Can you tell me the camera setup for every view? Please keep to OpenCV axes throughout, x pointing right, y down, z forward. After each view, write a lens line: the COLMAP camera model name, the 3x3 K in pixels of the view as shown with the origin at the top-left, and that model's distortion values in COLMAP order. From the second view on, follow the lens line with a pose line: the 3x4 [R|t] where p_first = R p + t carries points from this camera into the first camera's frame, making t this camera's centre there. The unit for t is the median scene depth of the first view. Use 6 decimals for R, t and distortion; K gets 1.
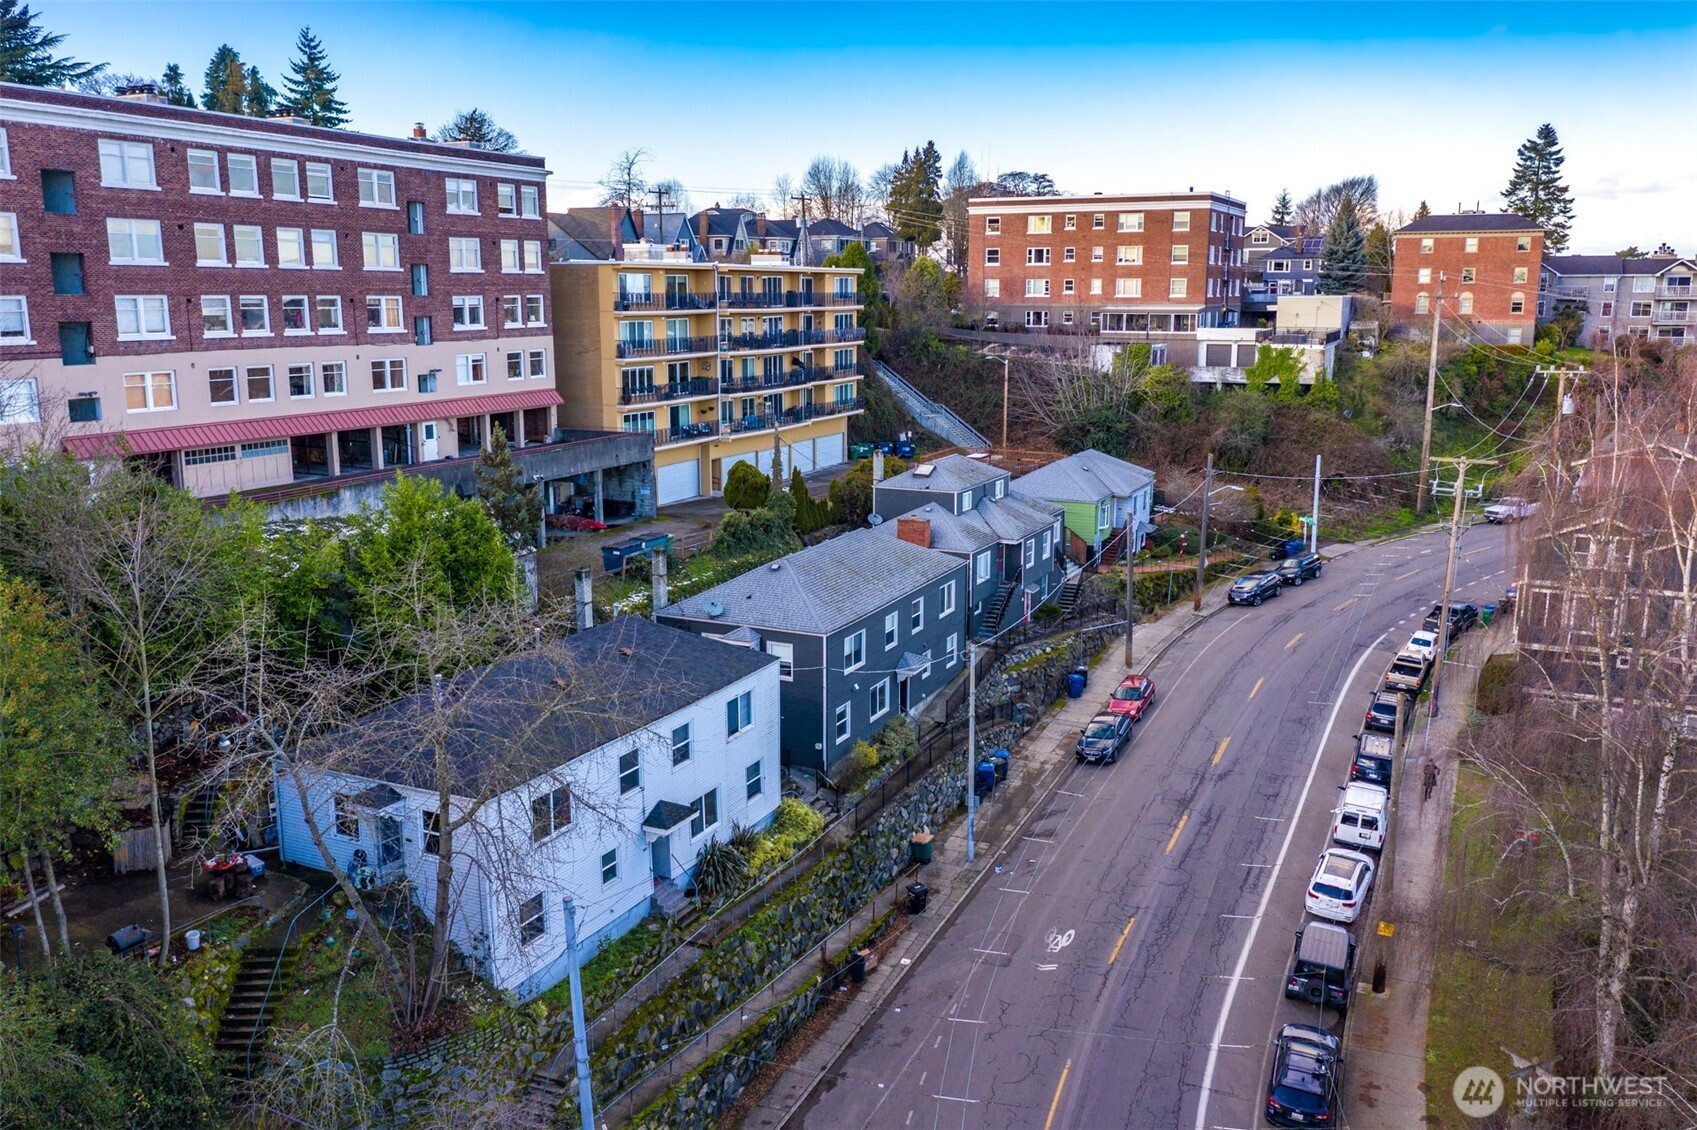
lens RADIAL K [[1358.4, 0, 850.5], [0, 1358.4, 573.4], [0, 0, 1]] dist [-0.005130, 0.010008]
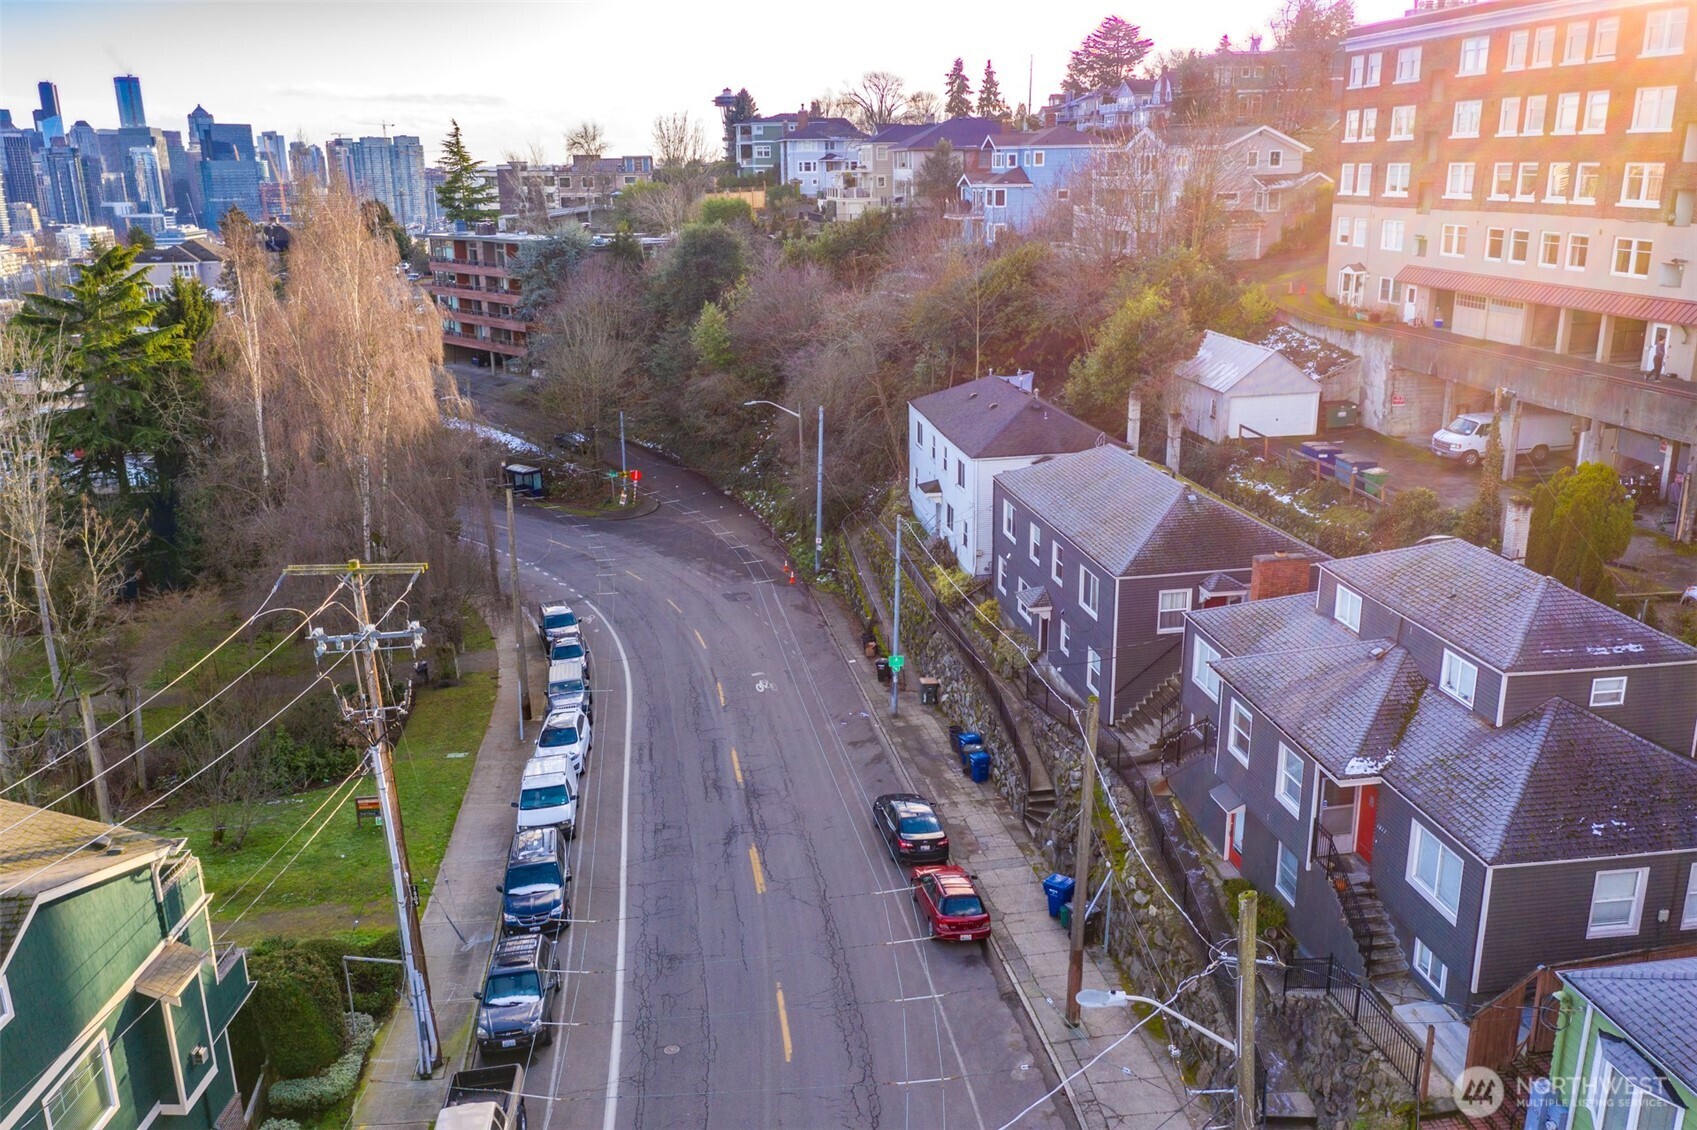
lens RADIAL K [[1358.4, 0, 846.5], [0, 1358.4, 574.0], [0, 0, 1]] dist [-0.005130, 0.010008]
pose [[-0.828157, 0.173110, -0.533094, 0.562839], [-0.100192, 0.890069, 0.444678, -0.300222], [0.551469, 0.421675, -0.719772, 1.429660]]
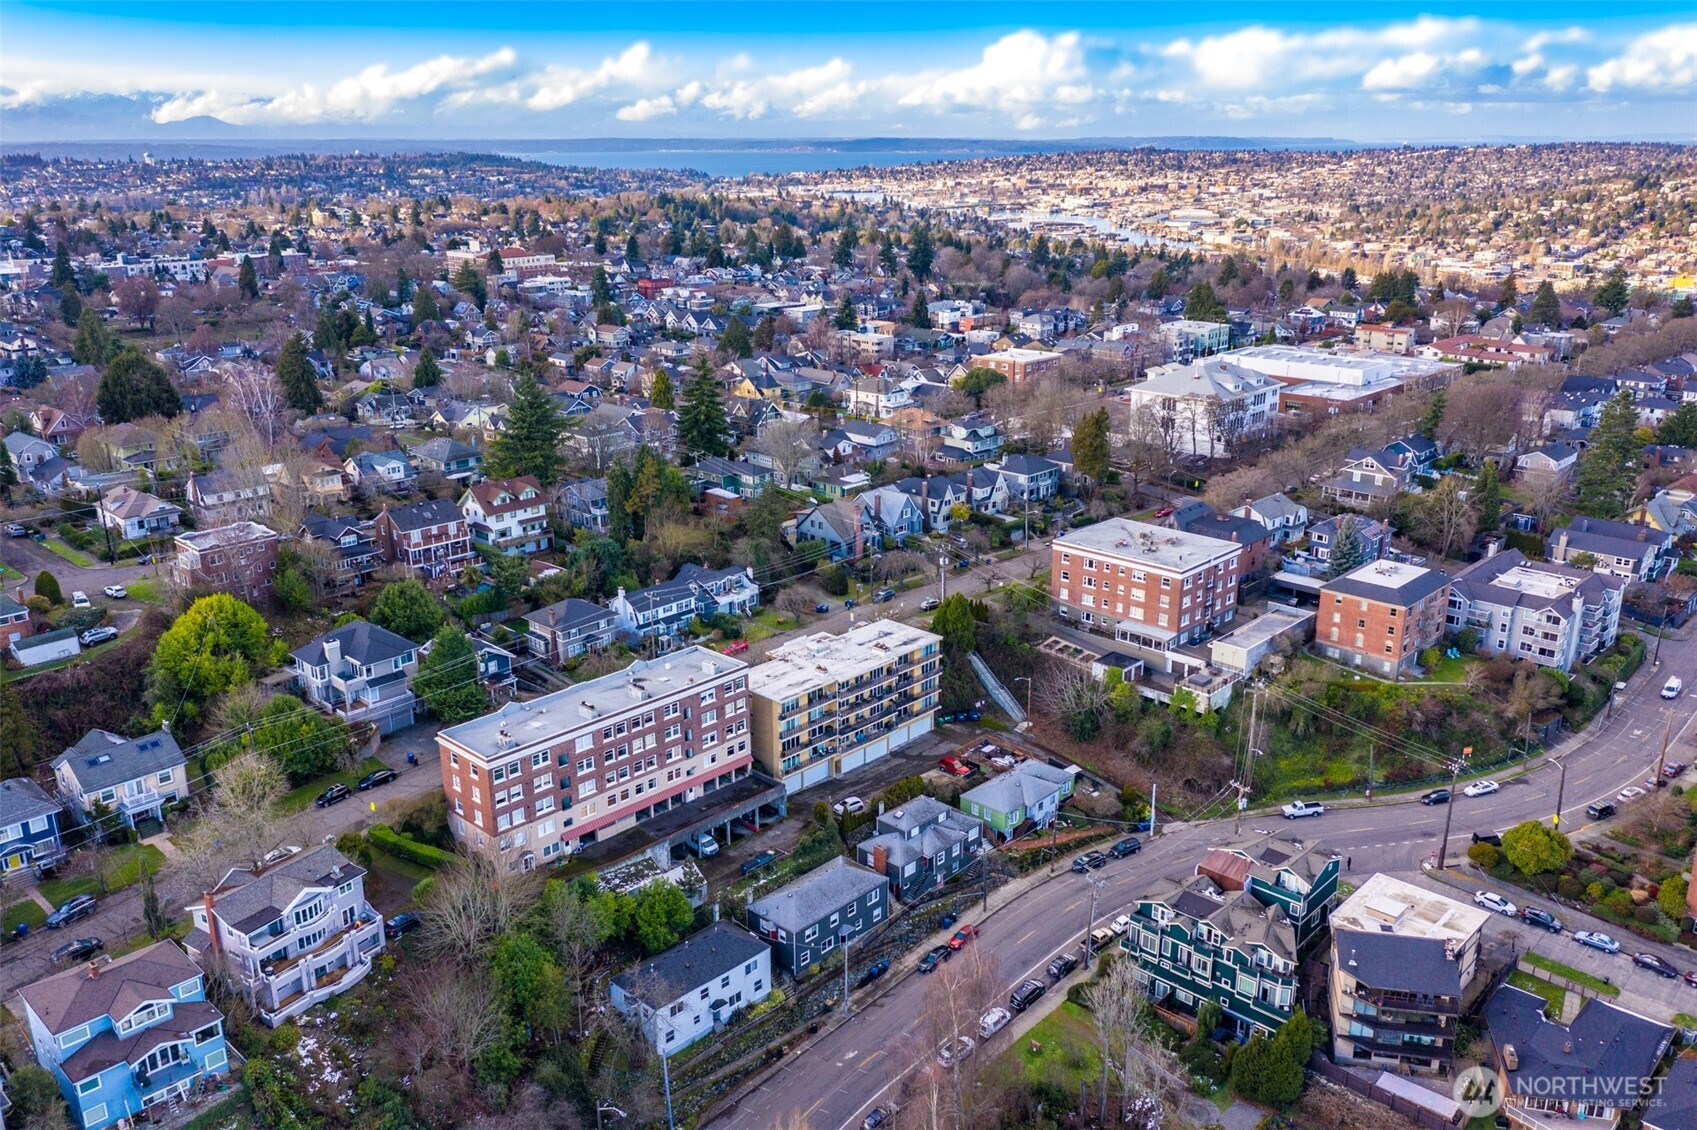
lens RADIAL K [[1358.4, 0, 848.7], [0, 1358.4, 574.7], [0, 0, 1]] dist [-0.005130, 0.010008]
pose [[0.950078, 0.093847, -0.297565, 0.705488], [-0.059679, 0.990744, 0.121918, -0.857678], [0.306252, -0.098073, 0.946885, -1.302609]]
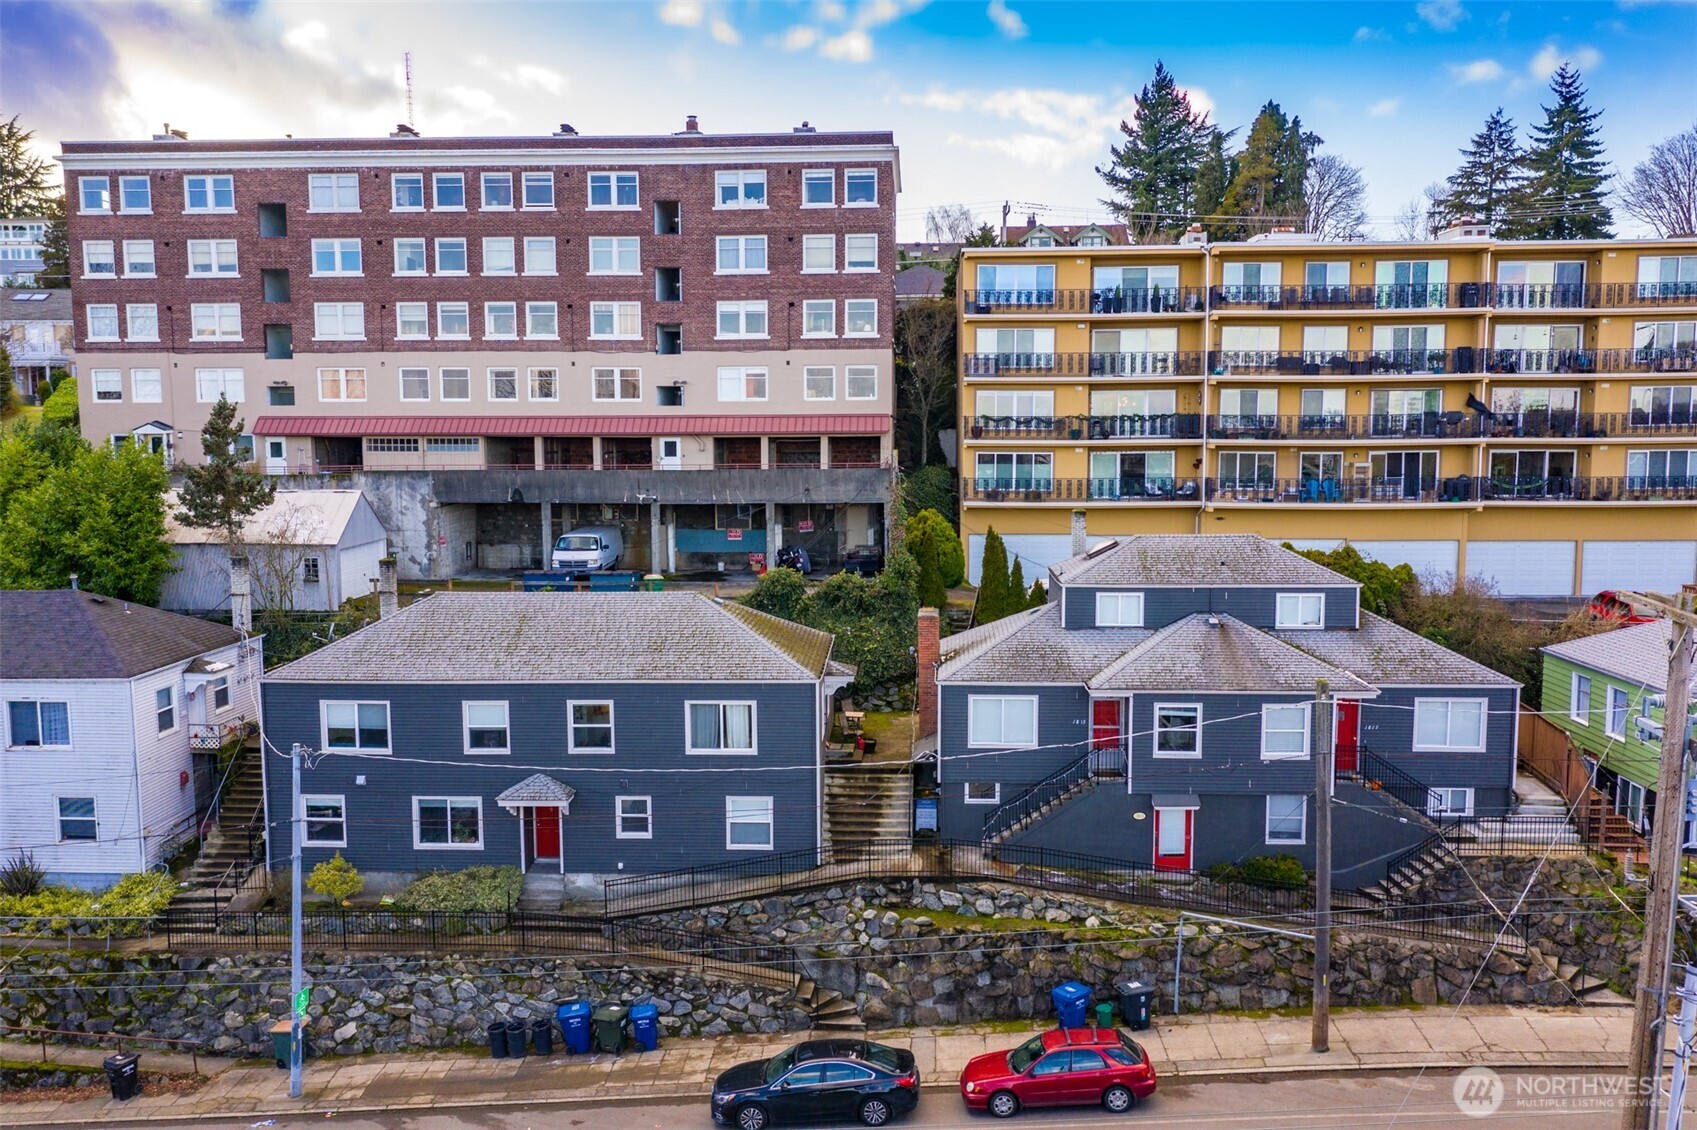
lens RADIAL K [[1358.4, 0, 853.3], [0, 1358.4, 571.8], [0, 0, 1]] dist [-0.005130, 0.010008]
pose [[0.386101, 0.095991, -0.917448, 0.612792], [-0.184560, 0.982500, 0.025127, -0.071223], [0.903805, 0.159623, 0.397060, 0.793298]]
